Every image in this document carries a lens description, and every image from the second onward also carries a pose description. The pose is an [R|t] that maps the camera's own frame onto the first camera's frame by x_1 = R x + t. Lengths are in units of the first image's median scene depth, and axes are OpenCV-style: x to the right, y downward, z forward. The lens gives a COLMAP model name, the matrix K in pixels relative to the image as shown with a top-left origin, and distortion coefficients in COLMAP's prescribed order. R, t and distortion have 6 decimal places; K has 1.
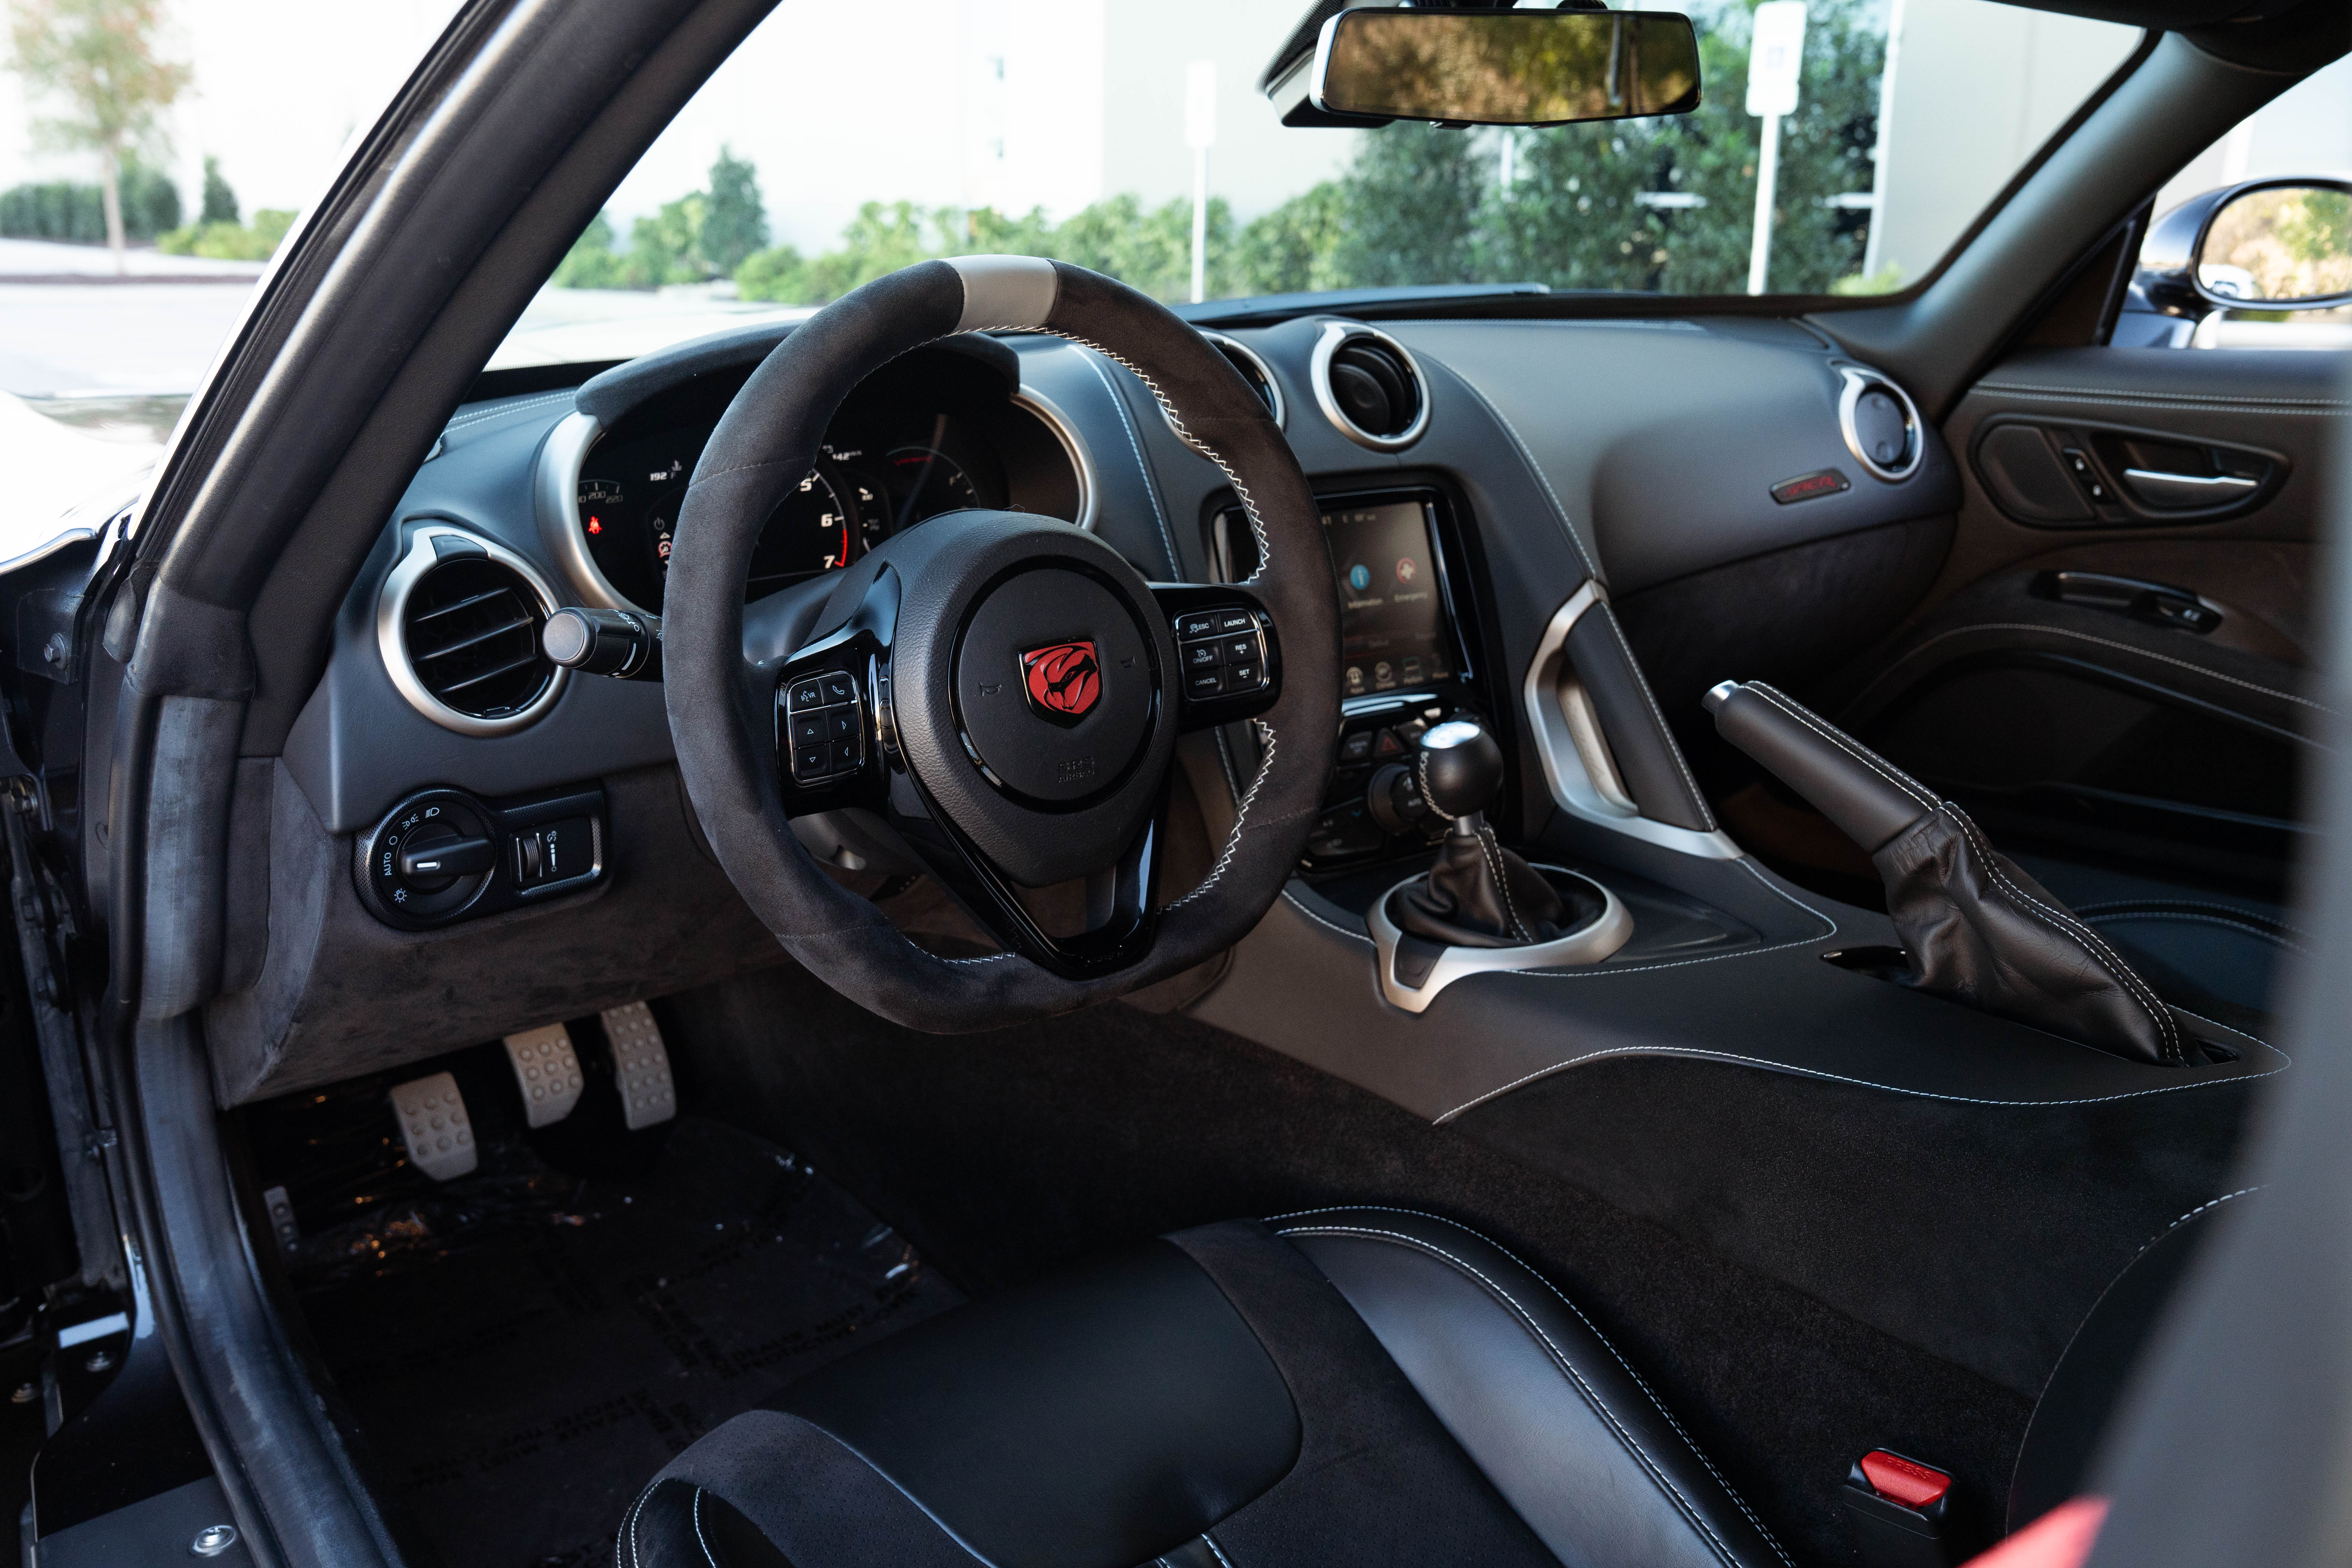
lens RADIAL K [[2028.9, 0, 1199.5], [0, 2028.9, 779.6], [0, 0, 1]] dist [-0.044379, 0.062845]
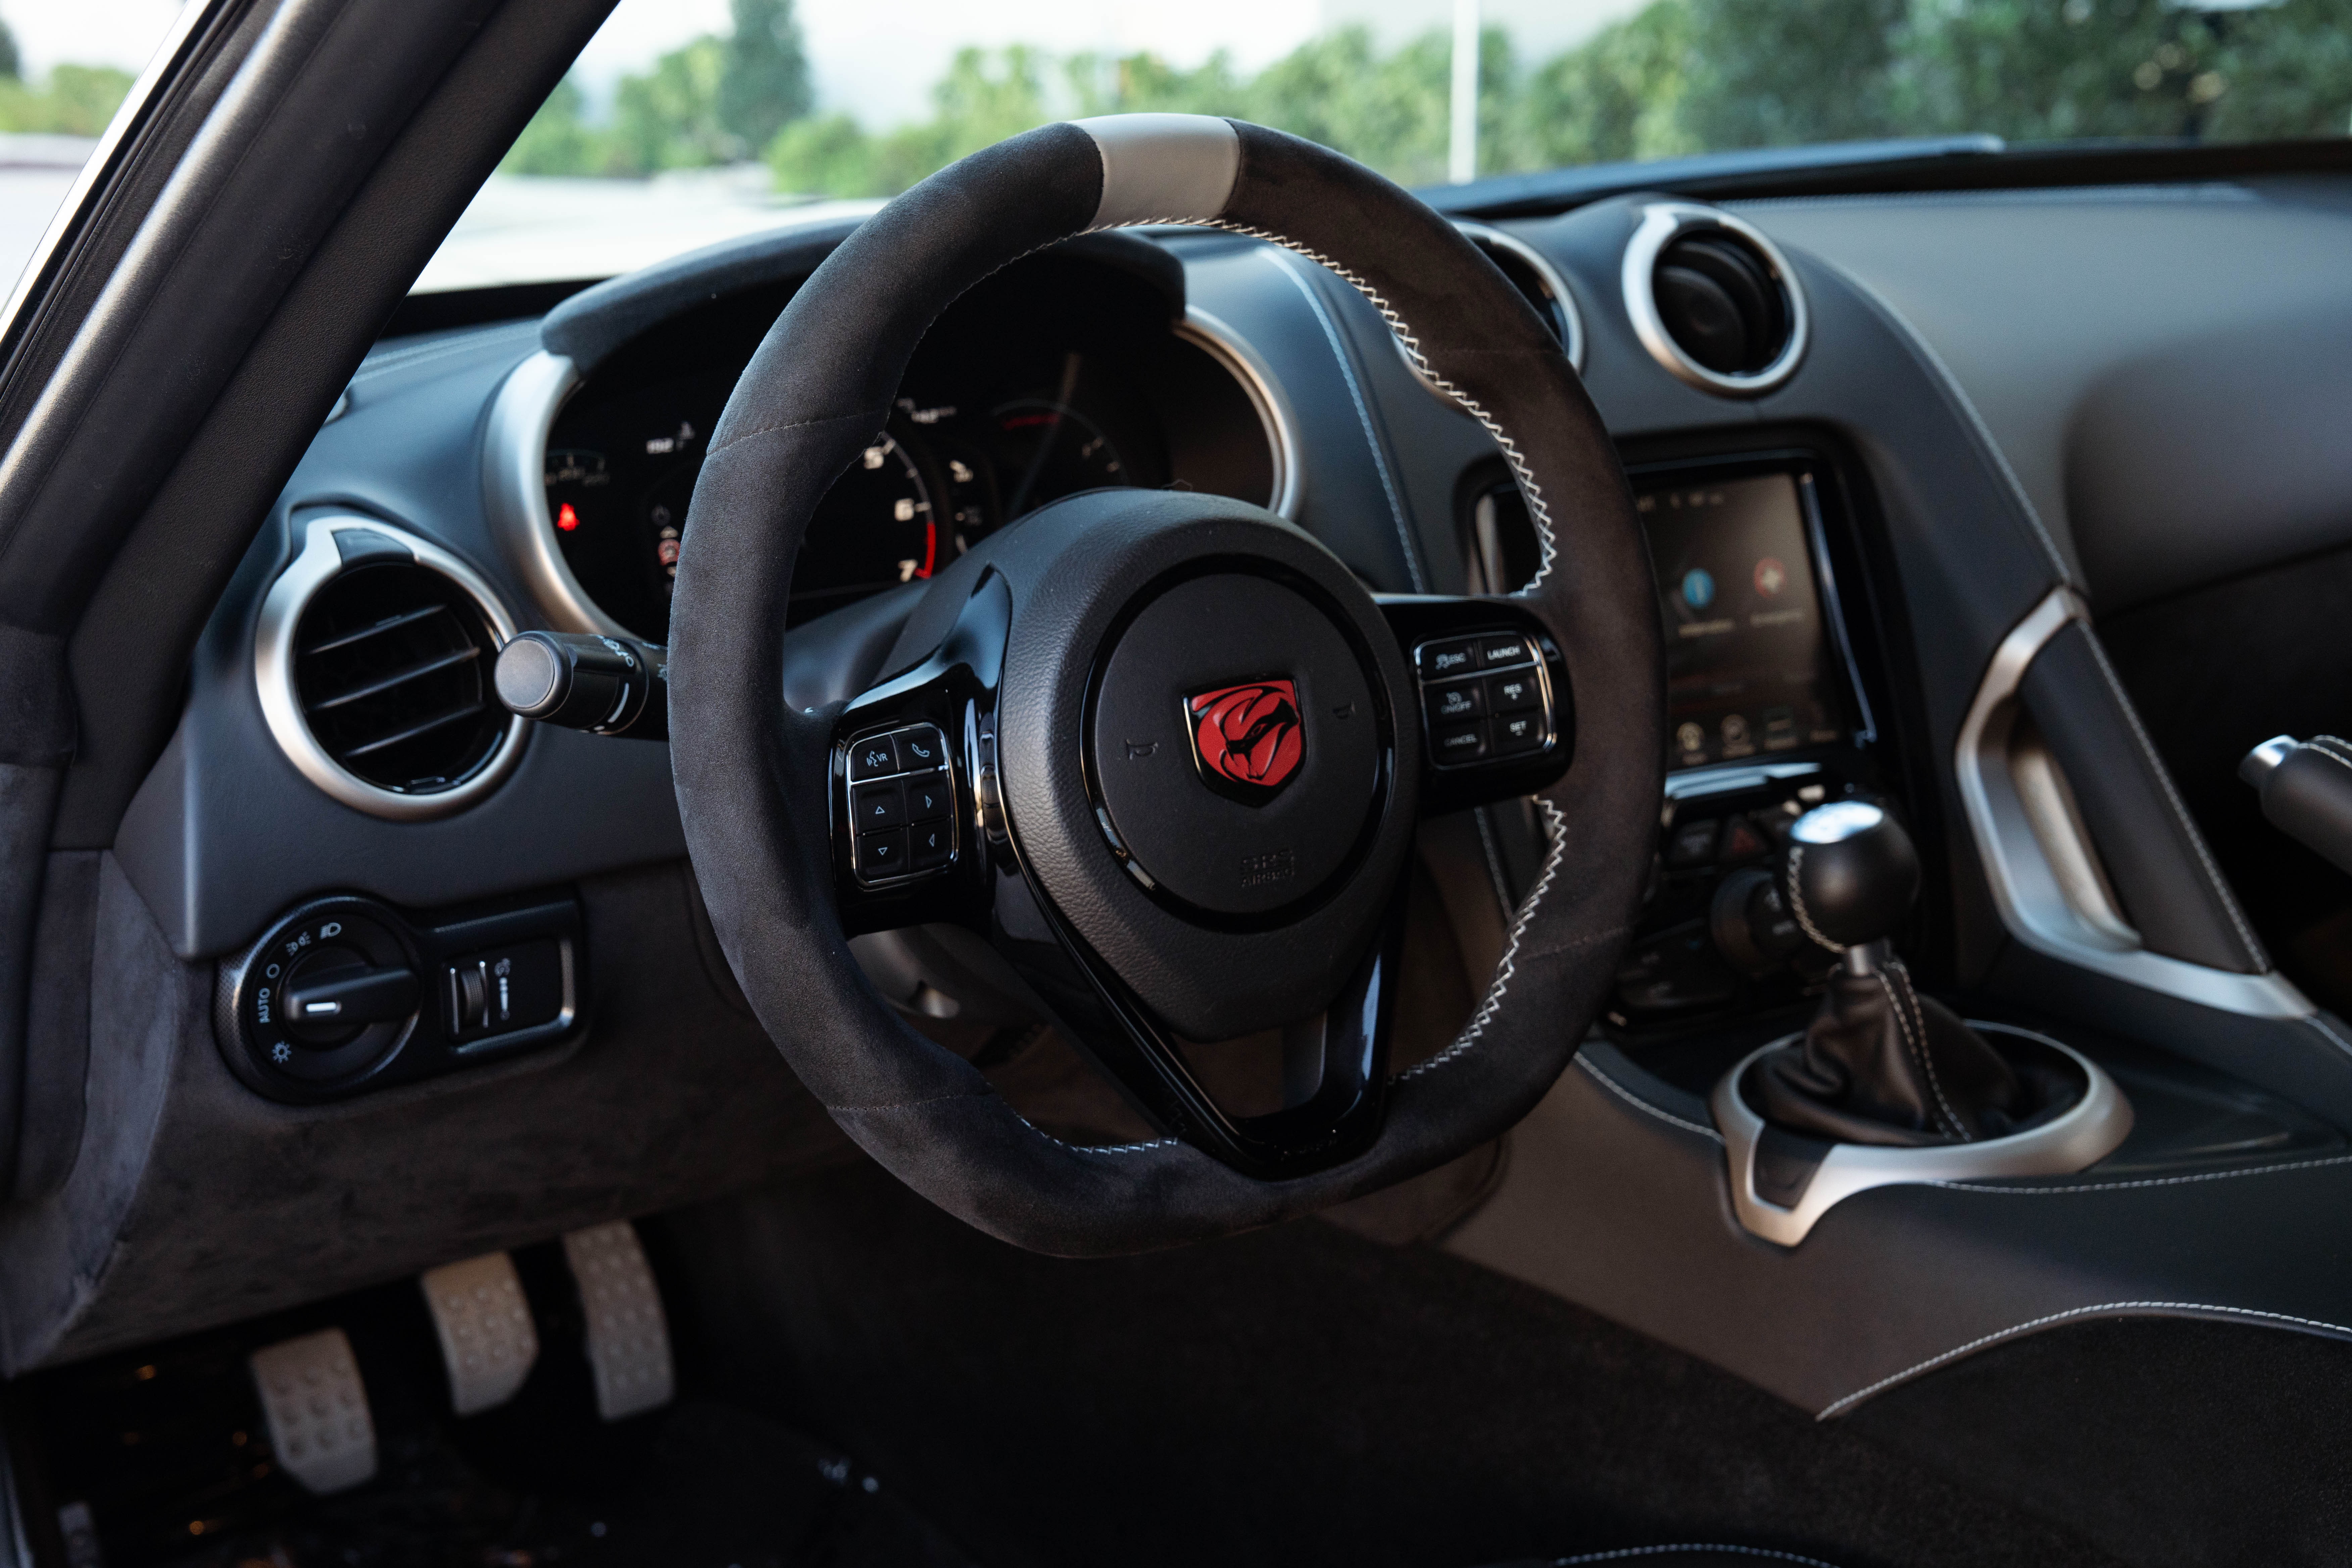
lens RADIAL K [[3122.3, 0, 1184.9], [0, 3122.3, 780.2], [0, 0, 1]] dist [0.162735, 0.000000]
pose [[0.995807, -0.003116, -0.091429, 0.006560], [-0.001191, 0.998893, -0.047016, 0.012980], [0.091474, 0.046927, 0.994701, -0.038242]]
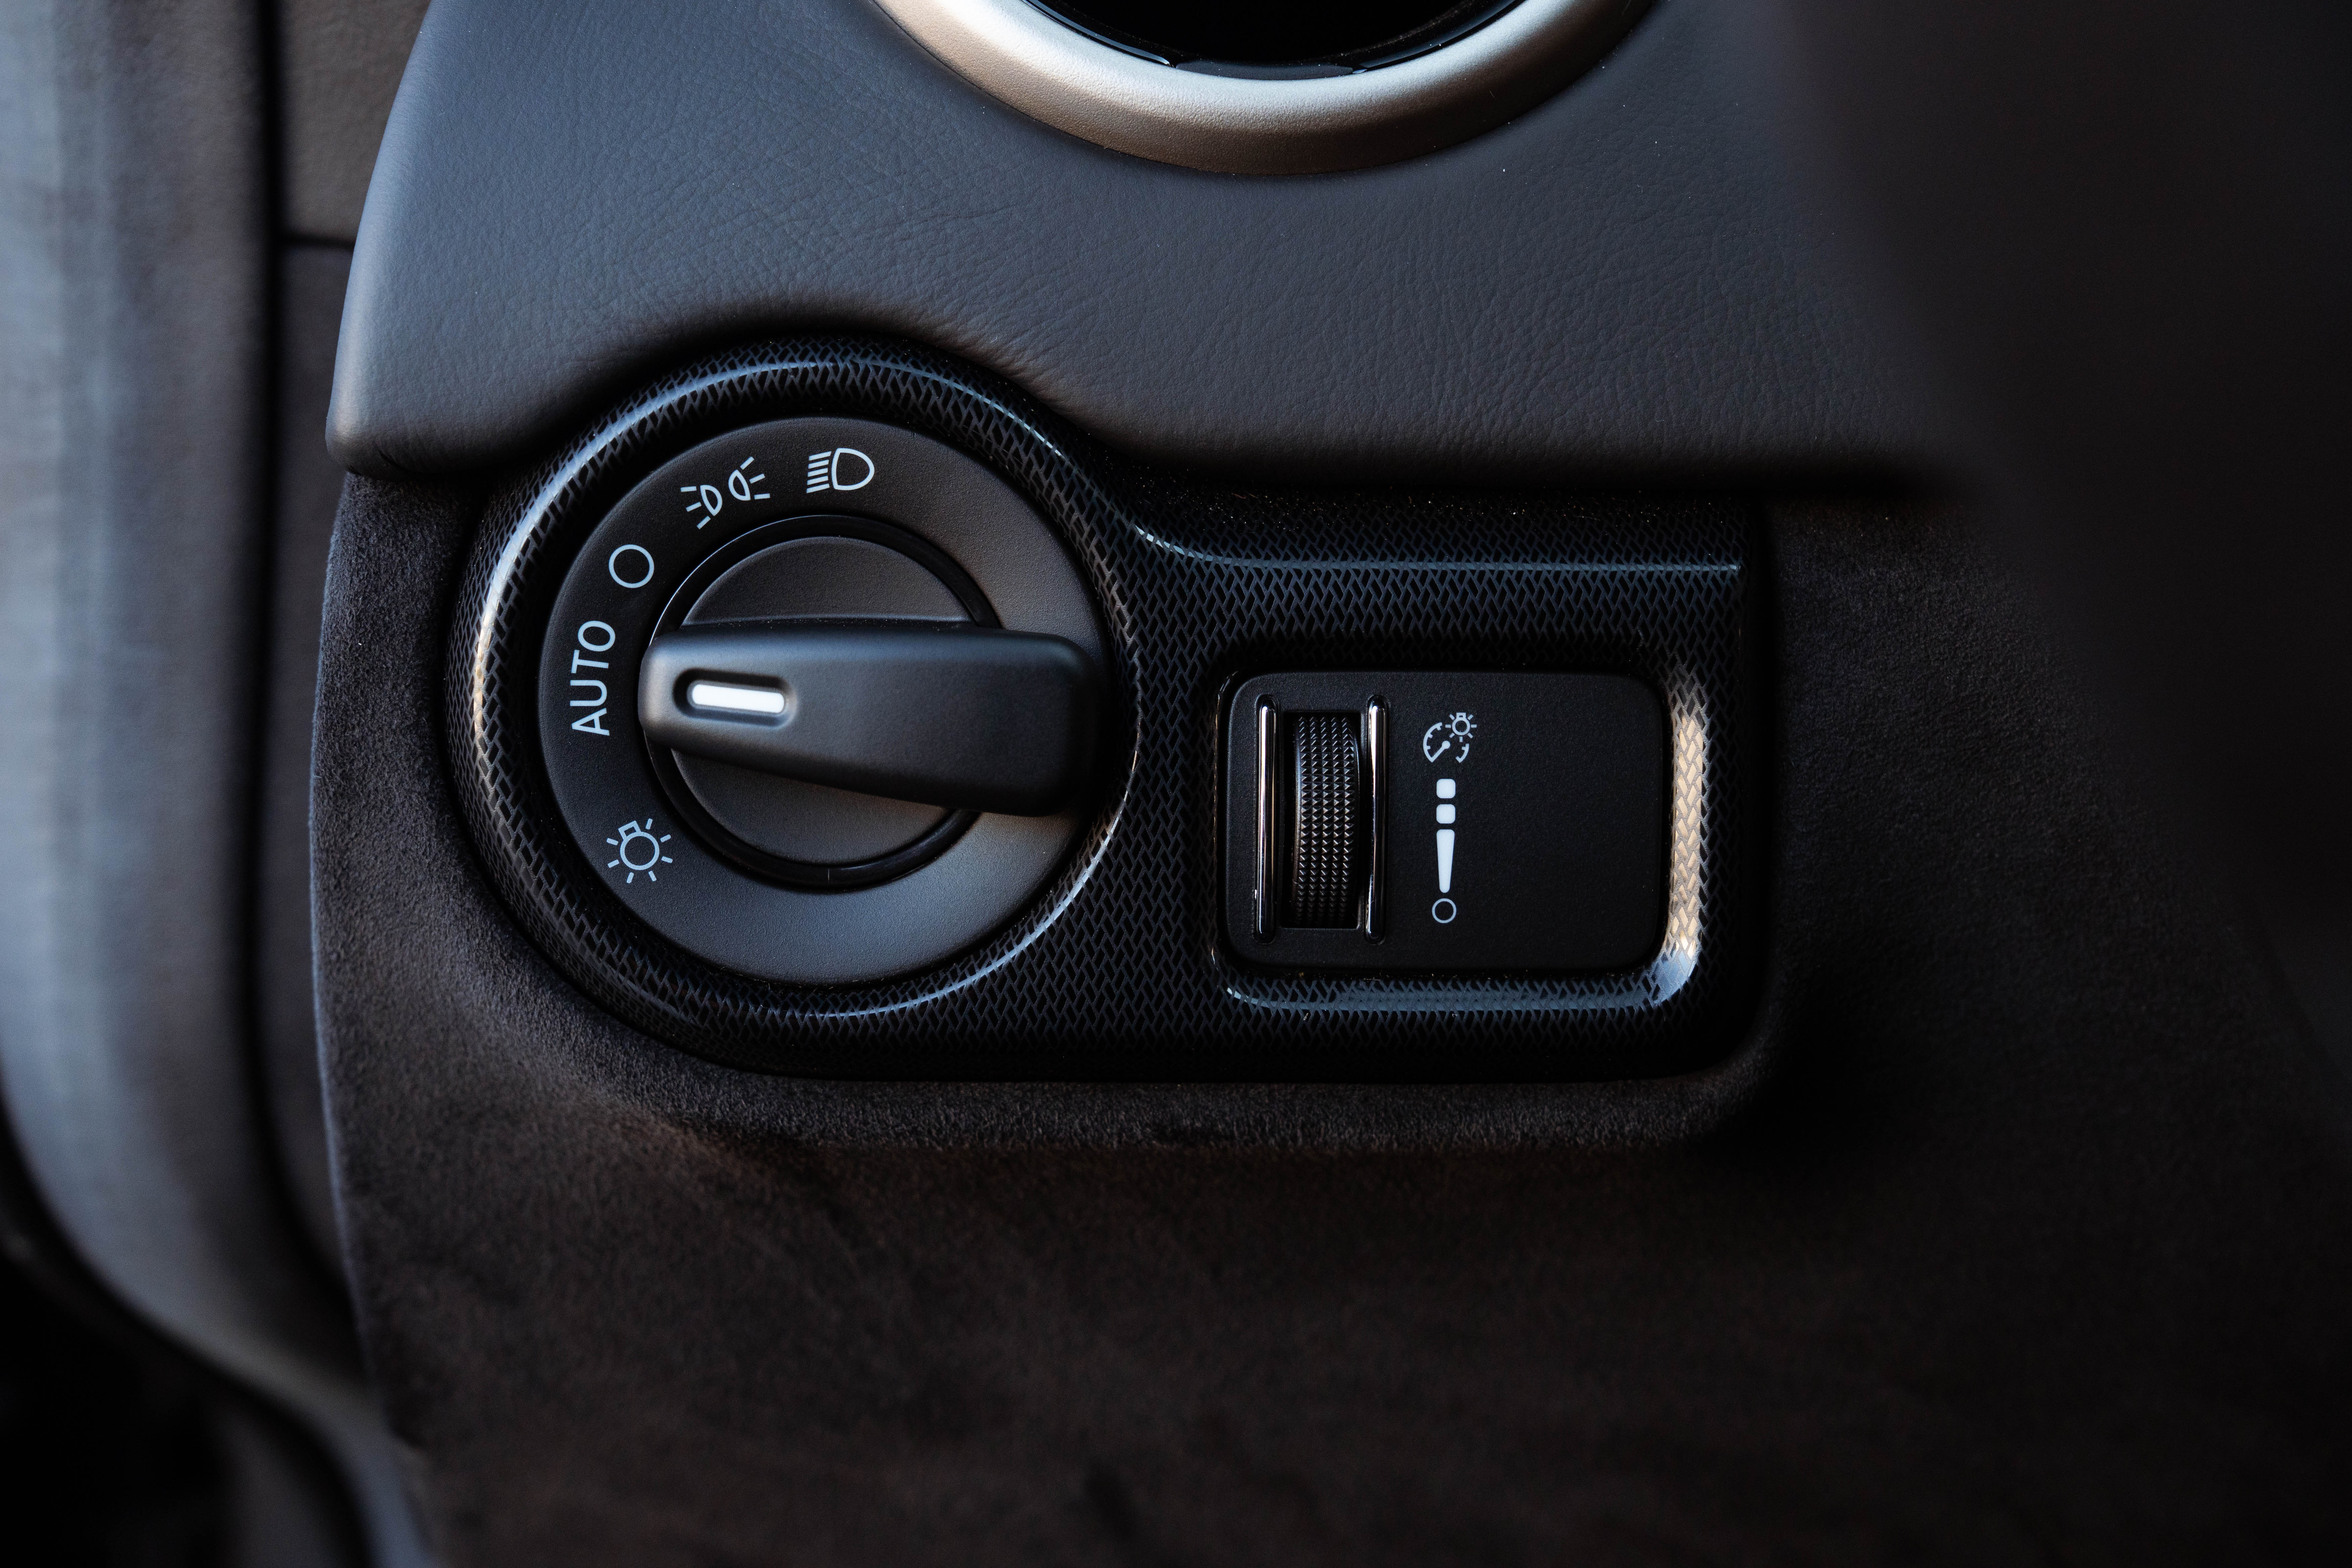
lens RADIAL K [[3147.8, 0, 1174.8], [0, 3147.8, 784.5], [0, 0, 1]] dist [0.165678, 0.000000]
pose [[0.723942, 0.035293, -0.688958, -0.113947], [-0.198745, 0.967018, -0.159300, 0.076645], [0.660612, 0.252251, 0.707079, 0.678776]]
